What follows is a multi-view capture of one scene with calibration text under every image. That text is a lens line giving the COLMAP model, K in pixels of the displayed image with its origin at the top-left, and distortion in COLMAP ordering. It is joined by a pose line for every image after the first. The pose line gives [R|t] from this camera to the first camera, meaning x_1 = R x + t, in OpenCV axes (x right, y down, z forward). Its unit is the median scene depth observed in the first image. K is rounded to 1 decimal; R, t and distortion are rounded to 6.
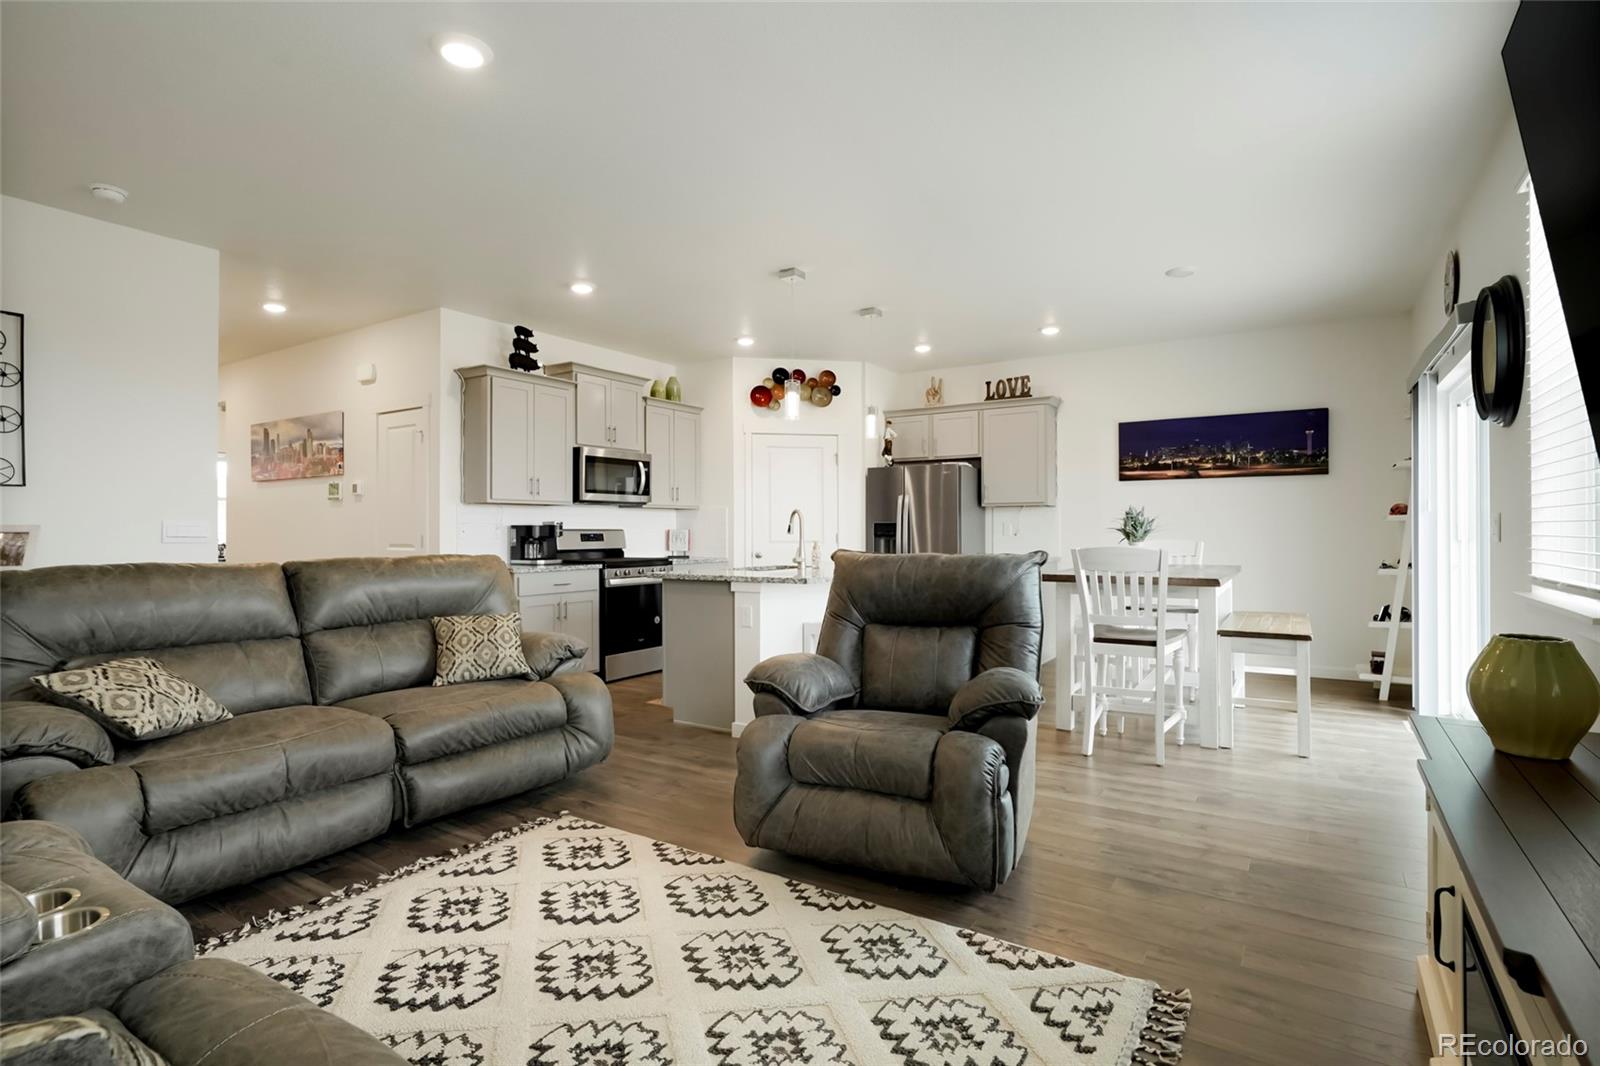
lens RADIAL K [[785.7, 0, 810.8], [0, 785.7, 530.1], [0, 0, 1]] dist [-0.002243, -0.000002]
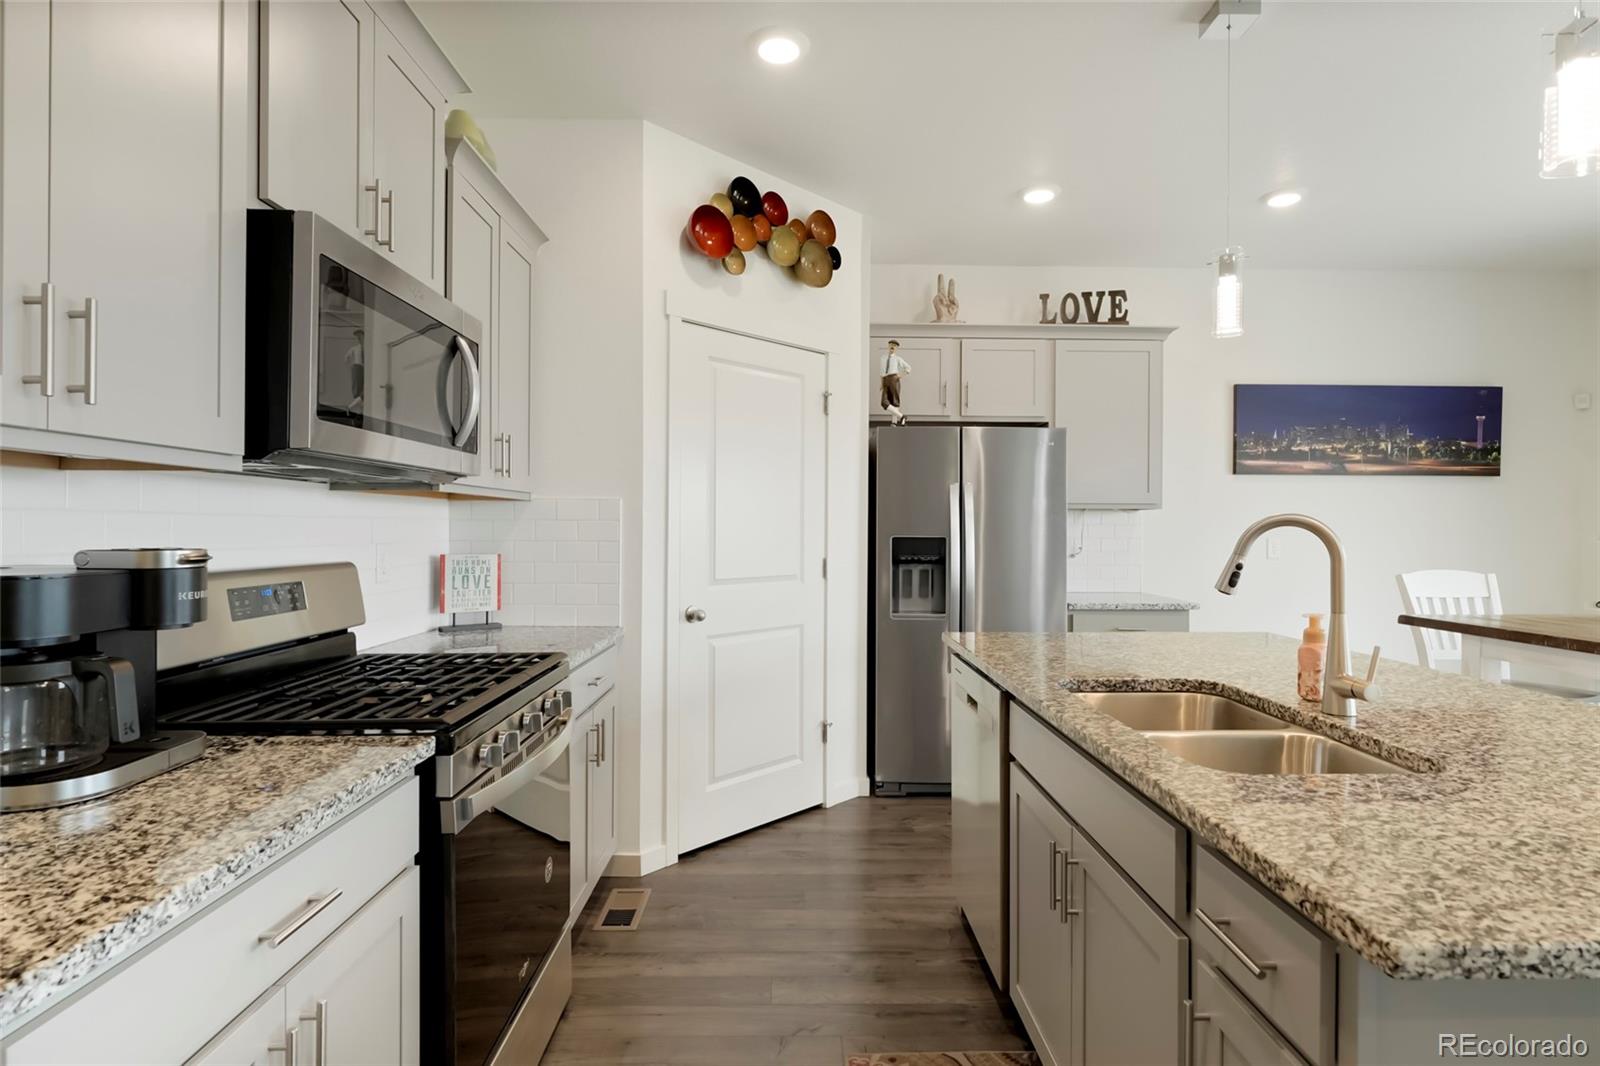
lens RADIAL K [[795.0, 0, 804.7], [0, 795.0, 522.4], [0, 0, 1]] dist [-0.003642, -0.000643]
pose [[0.833596, 0.010506, 0.552275, -0.274713], [-0.008337, 0.999945, -0.006439, -0.016275], [-0.552312, 0.000763, 0.833637, 0.679343]]
